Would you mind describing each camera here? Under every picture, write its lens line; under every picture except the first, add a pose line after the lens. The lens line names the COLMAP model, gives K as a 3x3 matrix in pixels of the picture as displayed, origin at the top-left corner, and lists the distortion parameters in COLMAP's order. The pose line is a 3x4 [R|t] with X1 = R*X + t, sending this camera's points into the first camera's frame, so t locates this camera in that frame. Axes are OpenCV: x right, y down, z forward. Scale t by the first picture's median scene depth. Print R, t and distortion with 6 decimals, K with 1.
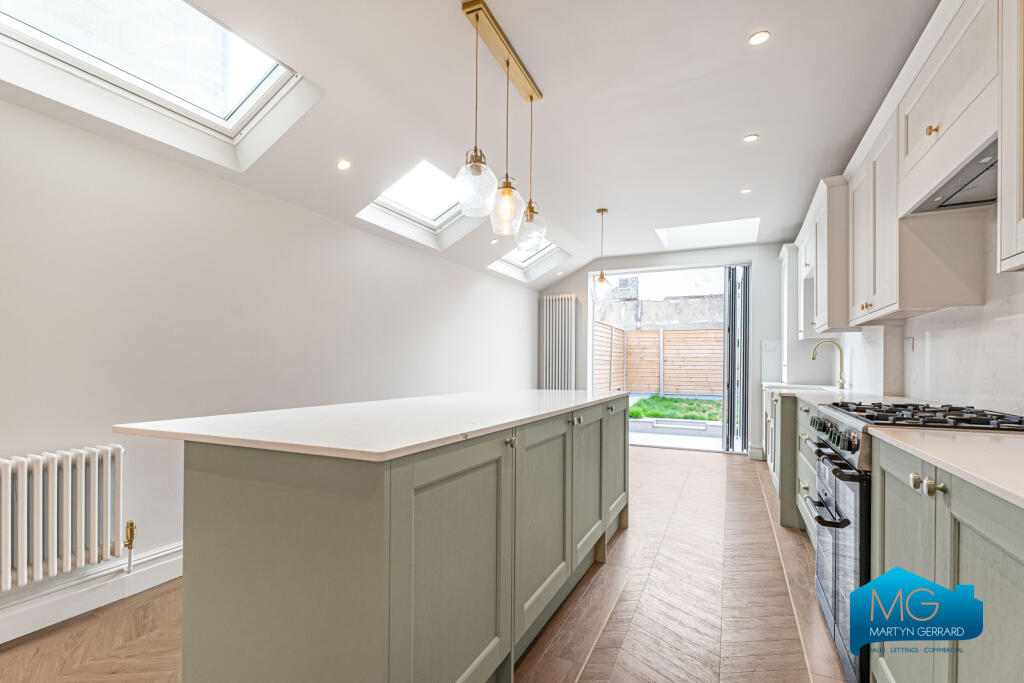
lens RADIAL K [[460.6, 0, 530.6], [0, 460.6, 369.0], [0, 0, 1]] dist [-0.003734, -0.000066]
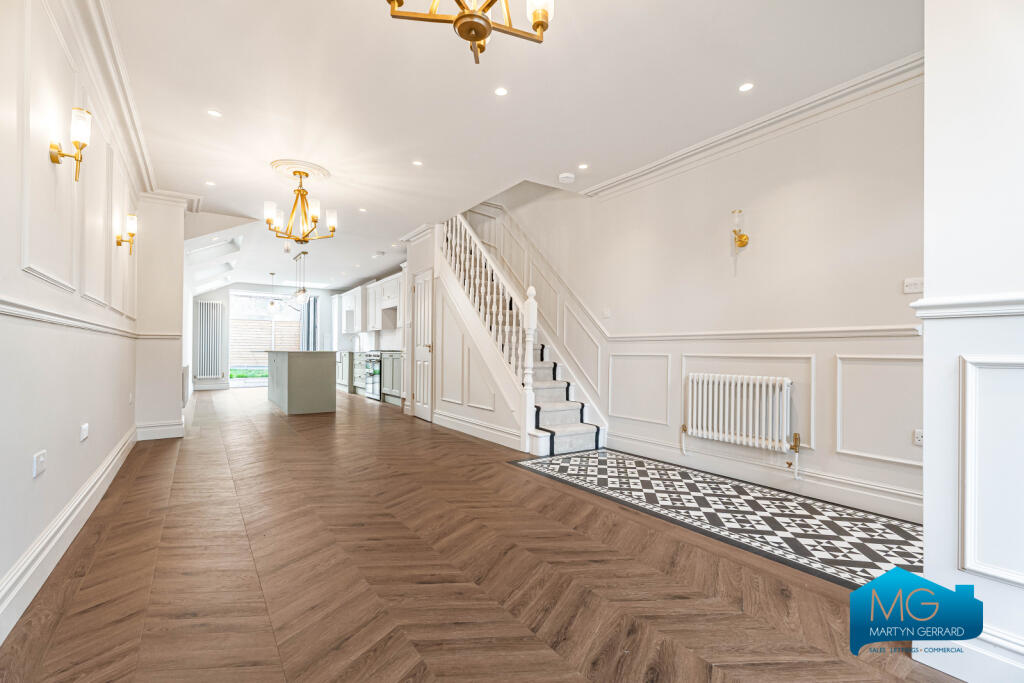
lens RADIAL K [[460.6, 0, 510.0], [0, 460.6, 349.5], [0, 0, 1]] dist [-0.003734, -0.000066]
pose [[0.533129, 0.003859, 0.846025, -0.372635], [0.001224, 0.999985, -0.005332, 0.013999], [-0.846033, 0.003878, 0.533116, -0.392995]]
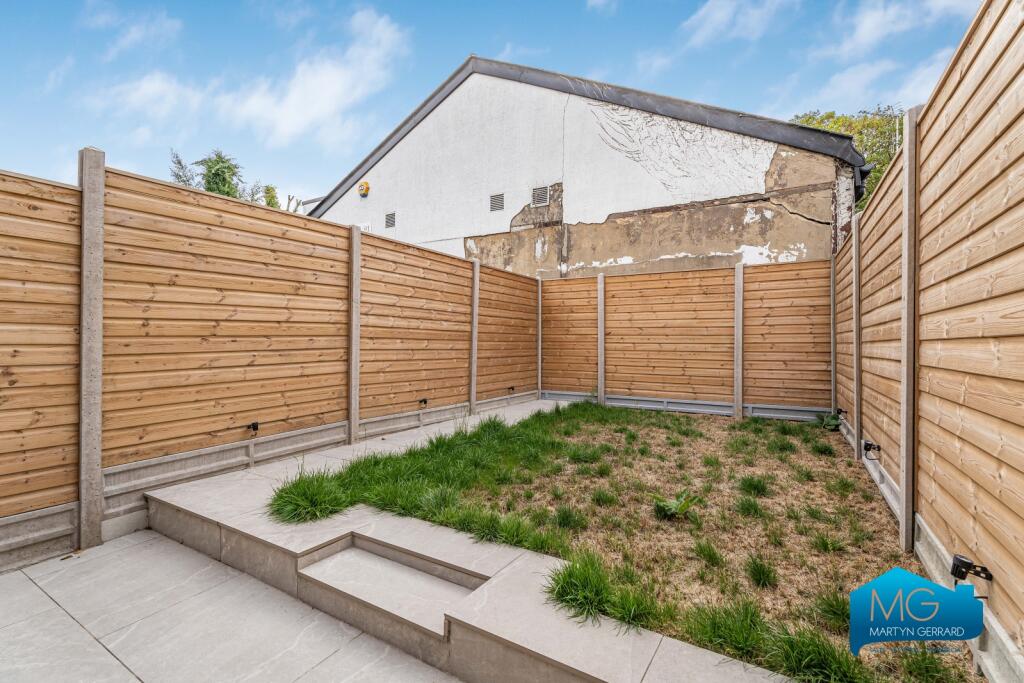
lens RADIAL K [[460.6, 0, 525.1], [0, 460.6, 327.9], [0, 0, 1]] dist [-0.003734, -0.000066]
pose [[0.992205, -0.008461, -0.124332, 0.276481], [0.004233, 0.999405, -0.034227, -0.007883], [0.124548, 0.033434, 0.991650, 0.490591]]
